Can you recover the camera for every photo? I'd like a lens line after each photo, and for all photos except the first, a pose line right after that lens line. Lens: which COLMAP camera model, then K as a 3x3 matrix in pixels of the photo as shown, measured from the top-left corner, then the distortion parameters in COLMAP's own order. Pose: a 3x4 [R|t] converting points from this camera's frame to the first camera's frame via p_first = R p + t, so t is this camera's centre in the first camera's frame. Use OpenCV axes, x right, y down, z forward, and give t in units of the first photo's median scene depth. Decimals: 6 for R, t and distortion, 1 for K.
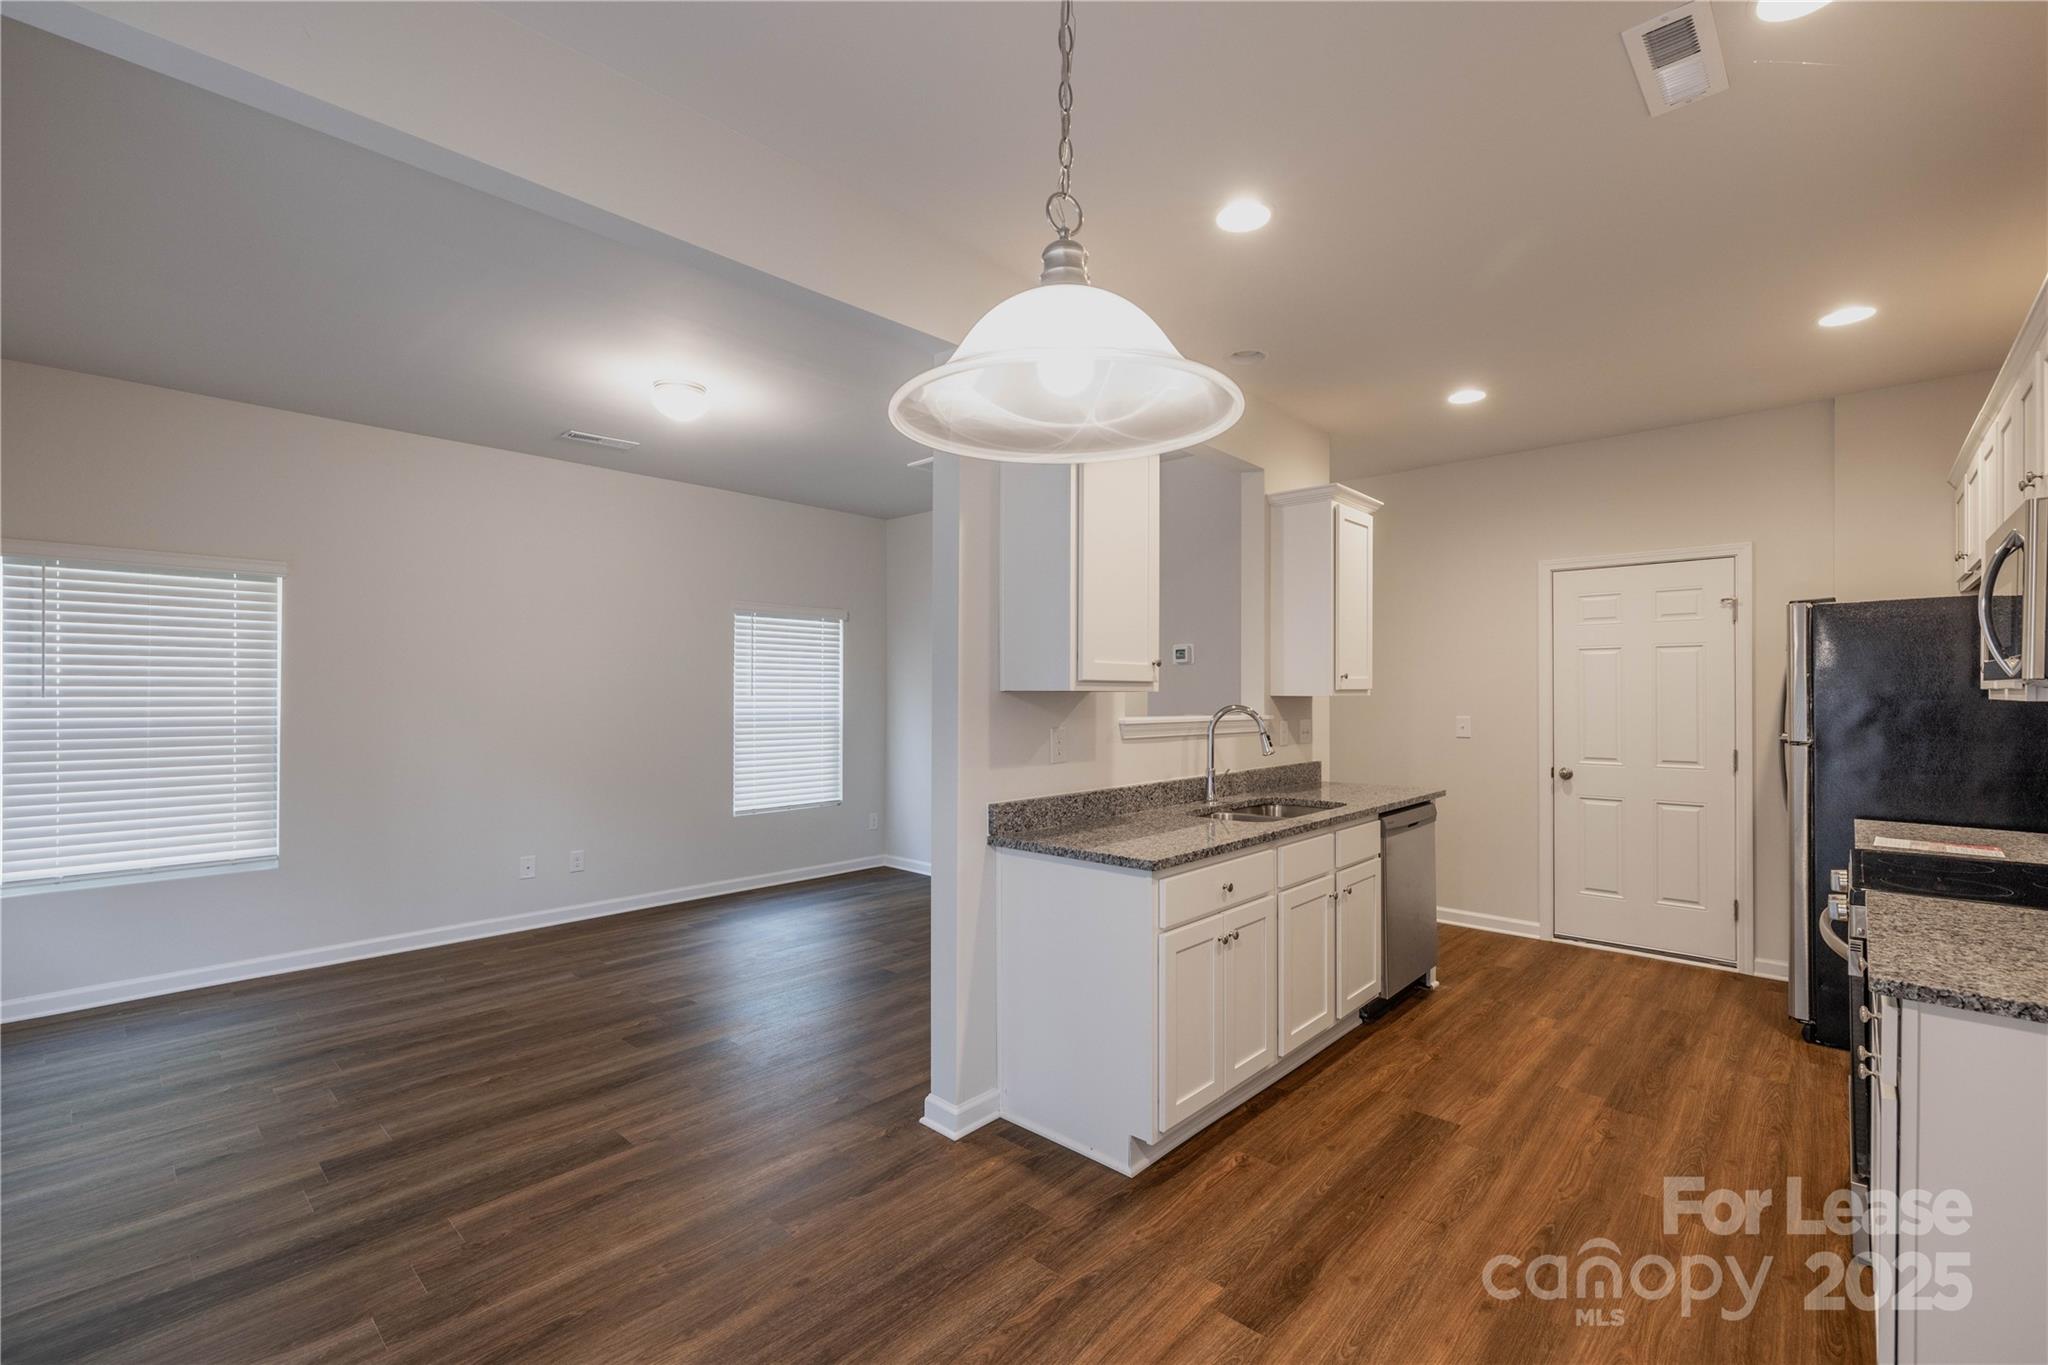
lens RADIAL K [[889.6, 0, 1026.2], [0, 889.6, 693.6], [0, 0, 1]] dist [0.001988, 0.000460]
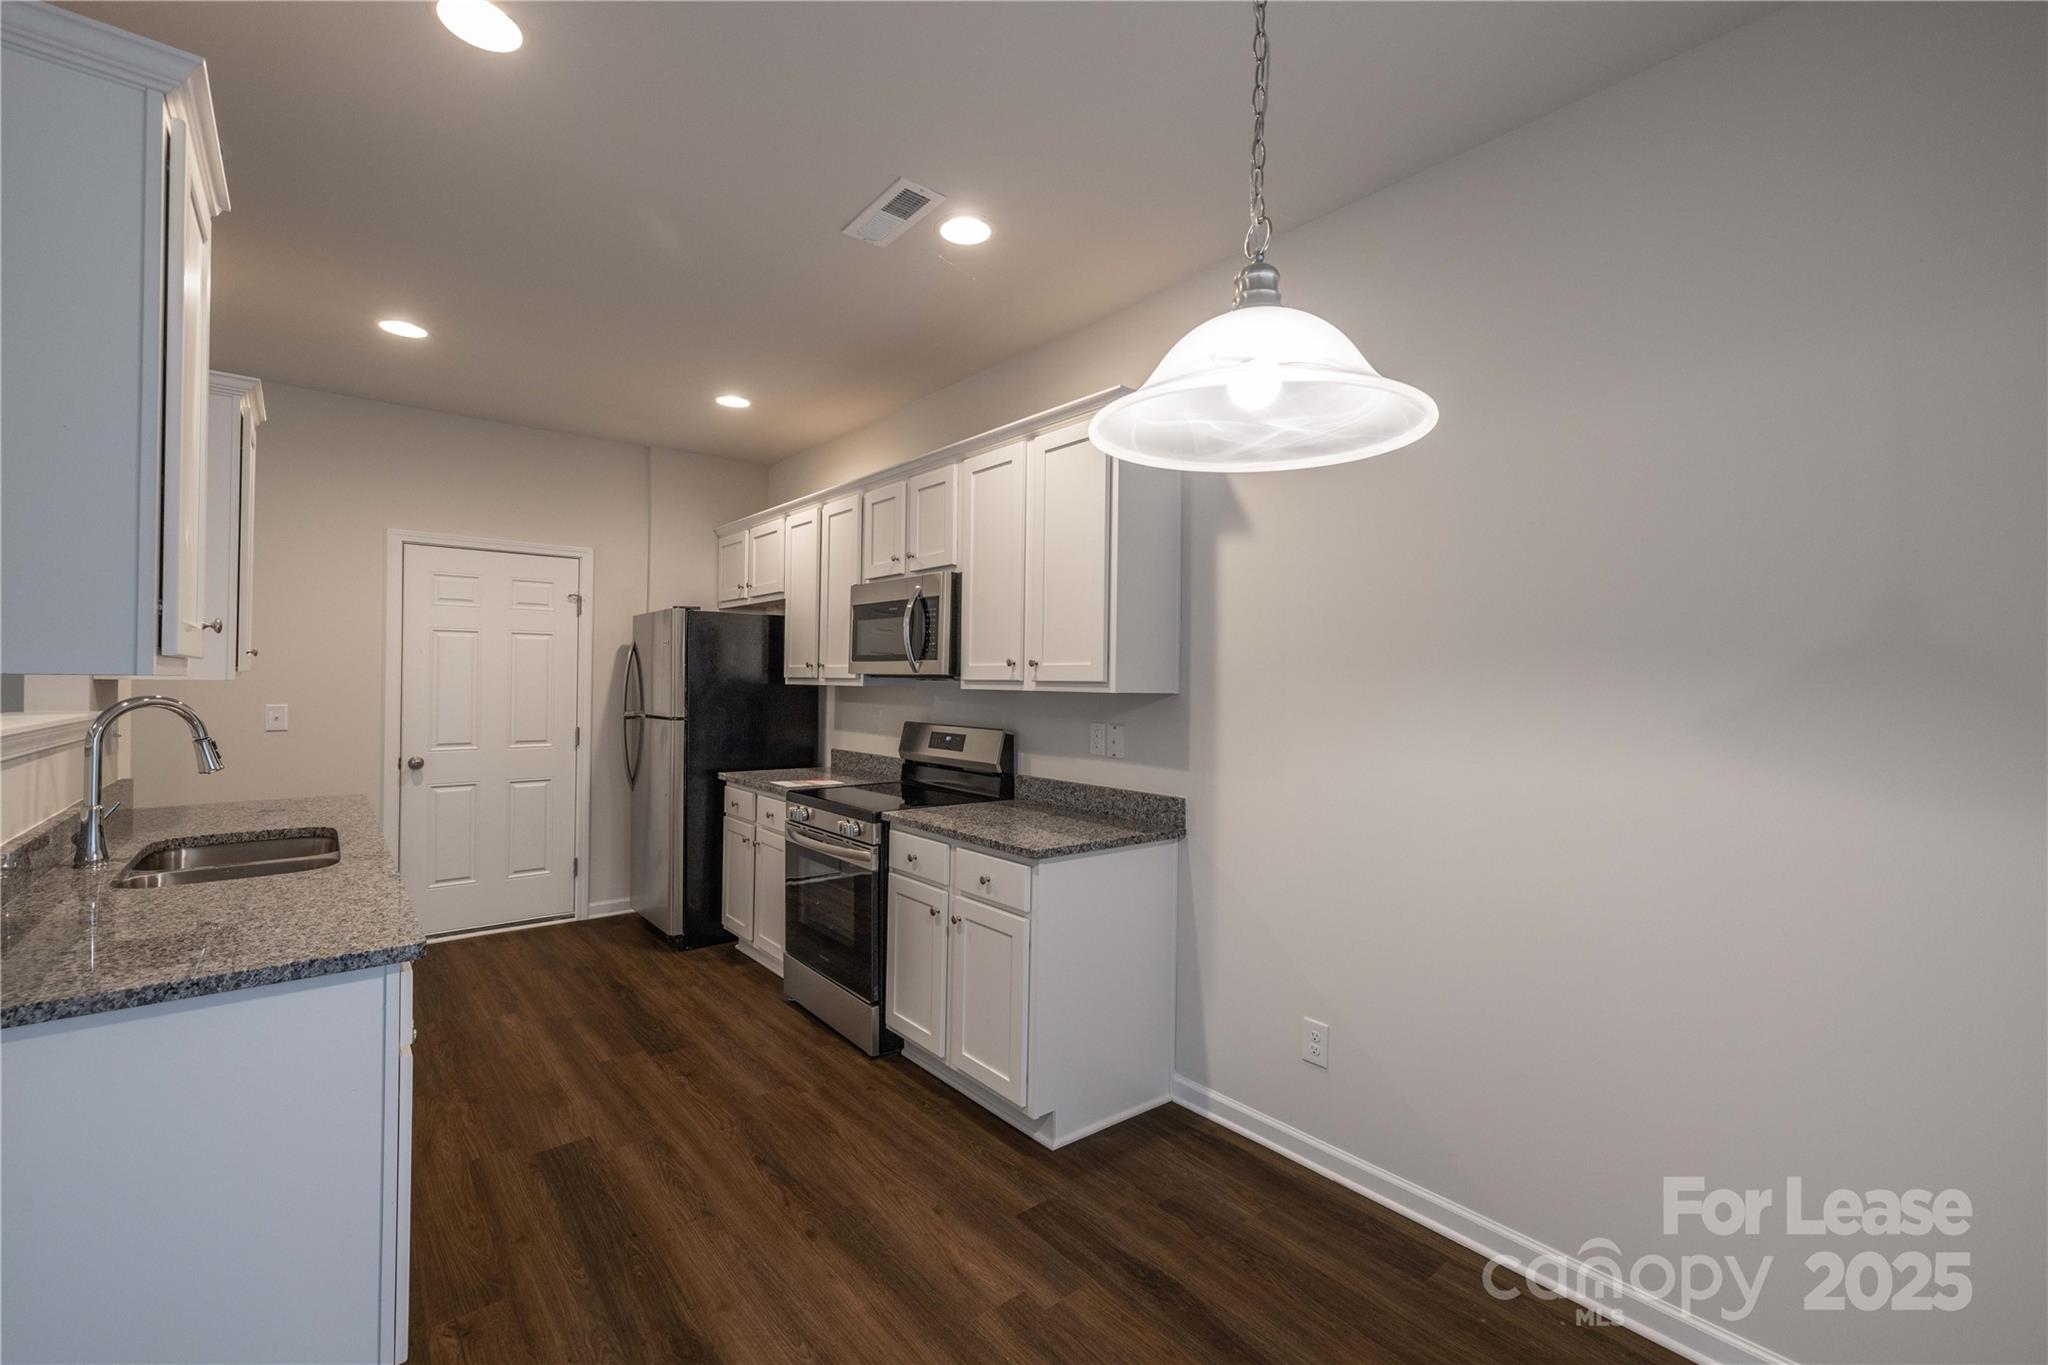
lens RADIAL K [[855.8, 0, 1060.3], [0, 855.8, 676.6], [0, 0, 1]] dist [0.001101, 0.000099]
pose [[0.112276, 0.005380, 0.993663, -0.301560], [-0.008868, 0.999951, -0.004412, -0.003317], [-0.993638, -0.008316, 0.112318, 0.338458]]
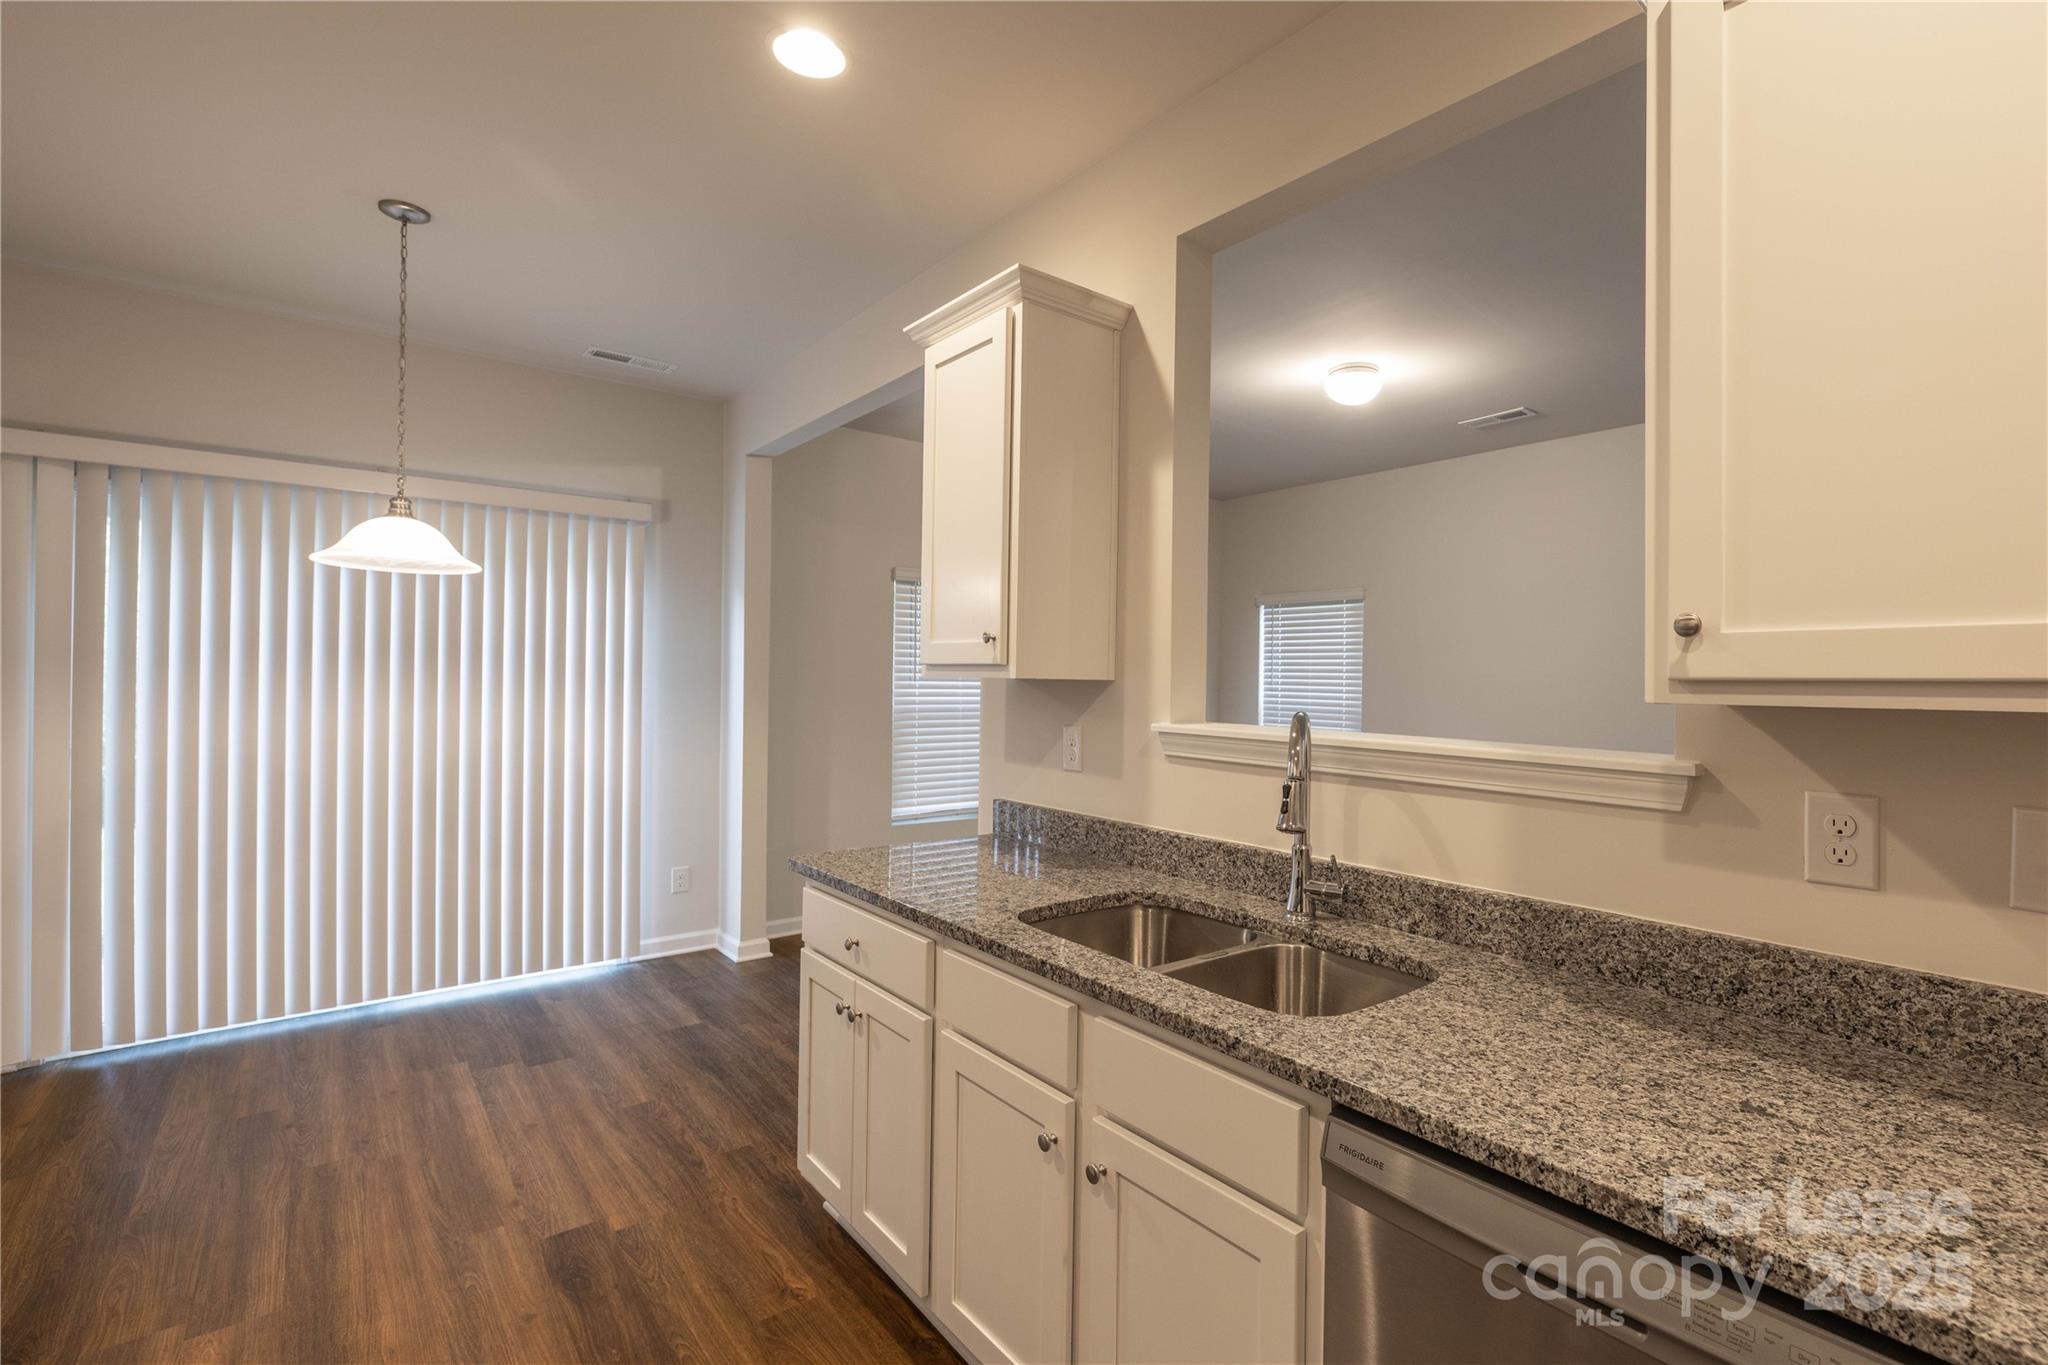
lens RADIAL K [[924.7, 0, 1147.7], [0, 924.7, 676.3], [0, 0, 1]] dist [0.002850, 0.000034]
pose [[-0.099678, -0.012823, -0.994937, 0.770009], [-0.017514, 0.999785, -0.011131, 0.001734], [0.994866, 0.016316, -0.099881, 1.049538]]
